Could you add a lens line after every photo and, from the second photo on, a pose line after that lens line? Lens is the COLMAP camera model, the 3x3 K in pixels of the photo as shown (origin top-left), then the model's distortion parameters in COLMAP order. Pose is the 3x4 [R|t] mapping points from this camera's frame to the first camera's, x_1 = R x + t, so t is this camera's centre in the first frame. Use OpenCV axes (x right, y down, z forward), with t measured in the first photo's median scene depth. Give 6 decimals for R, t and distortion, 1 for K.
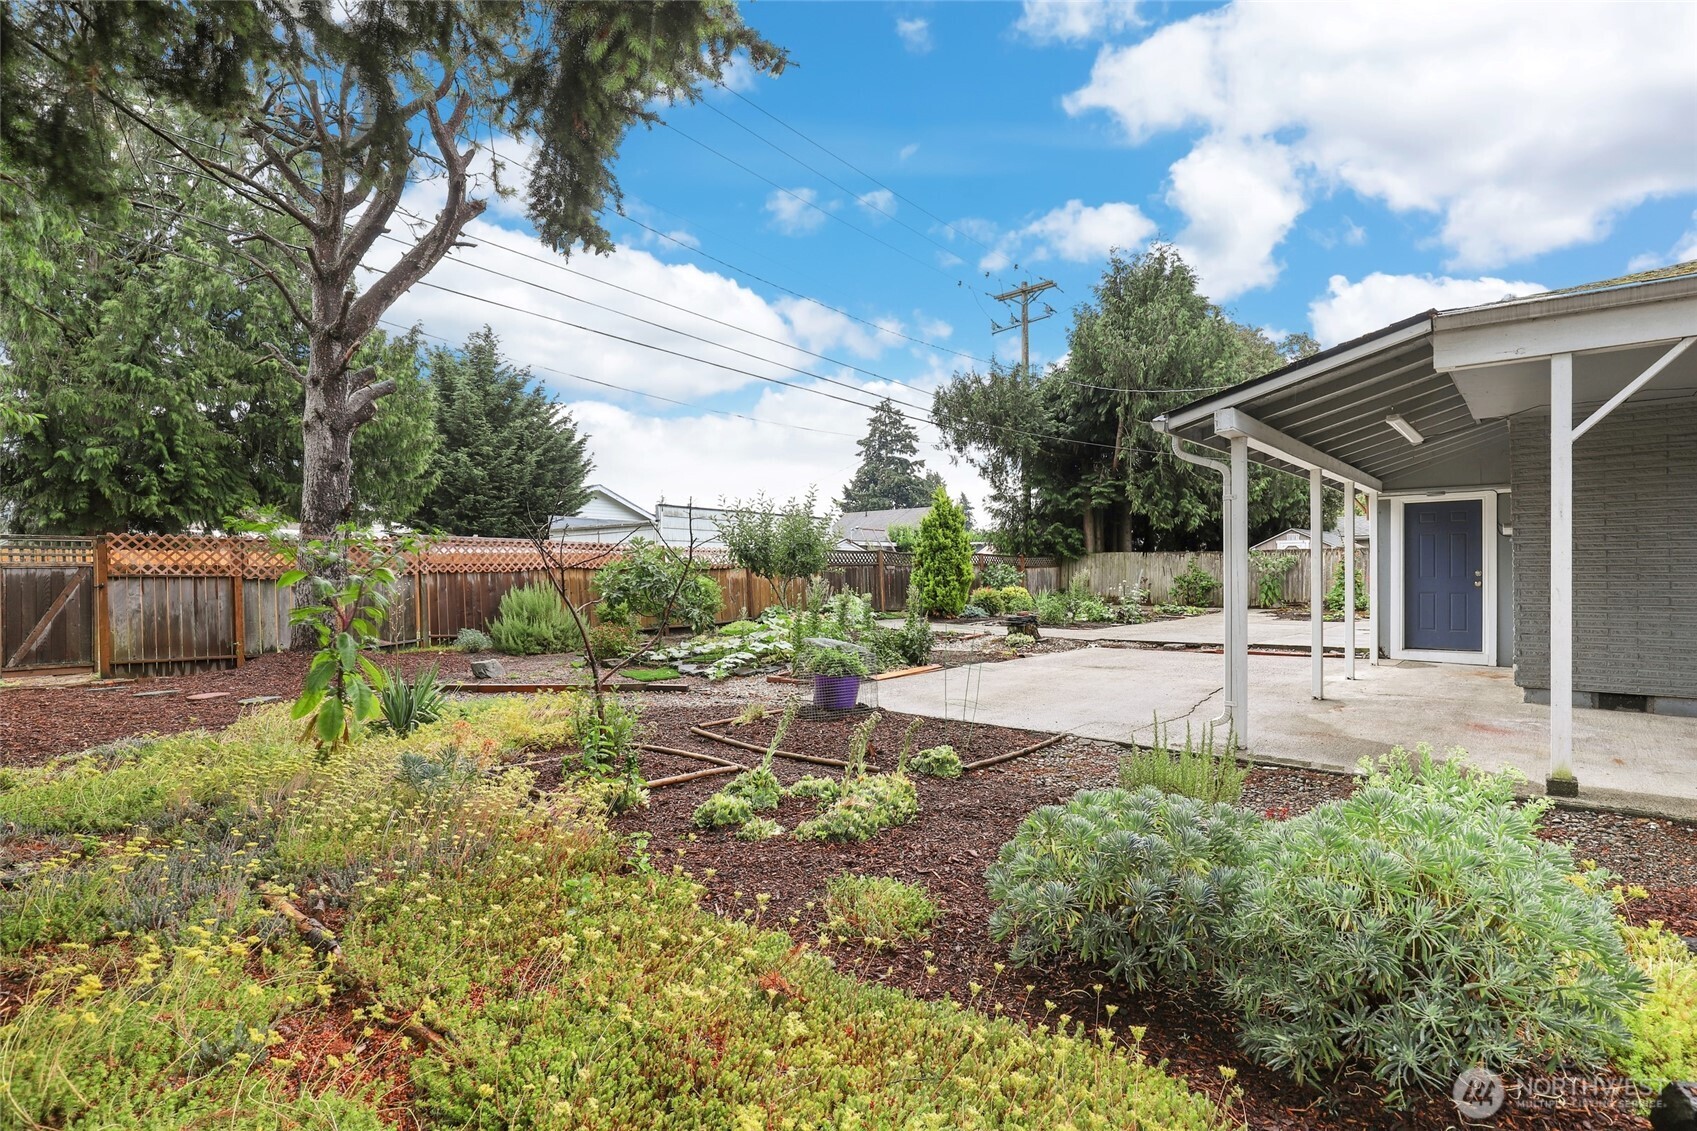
lens RADIAL K [[826.2, 0, 847.9], [0, 826.2, 573.4], [0, 0, 1]] dist [-0.006290, -0.001374]
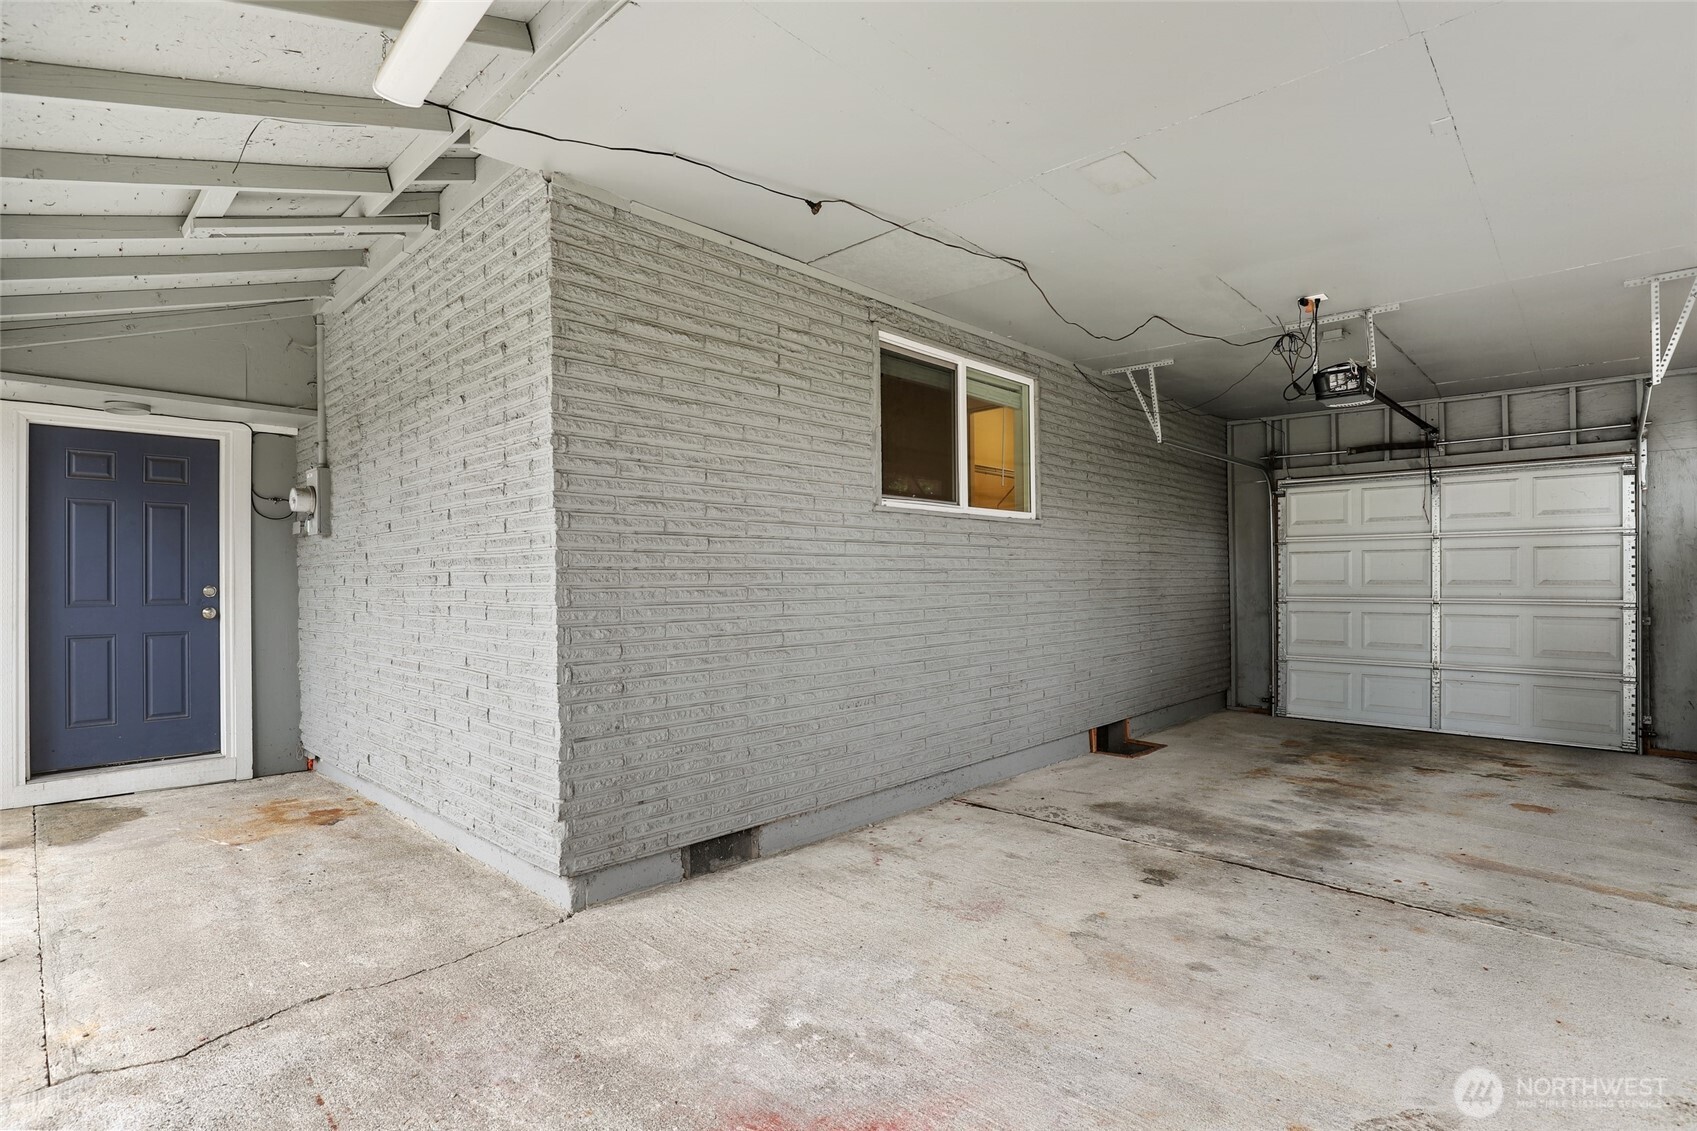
lens RADIAL K [[826.2, 0, 848.0], [0, 826.2, 580.7], [0, 0, 1]] dist [-0.006290, -0.001374]
pose [[0.049881, 0.010997, 0.998695, 0.457695], [0.007158, 0.999910, -0.011368, 0.003099], [-0.998730, 0.007716, 0.049798, 0.898656]]
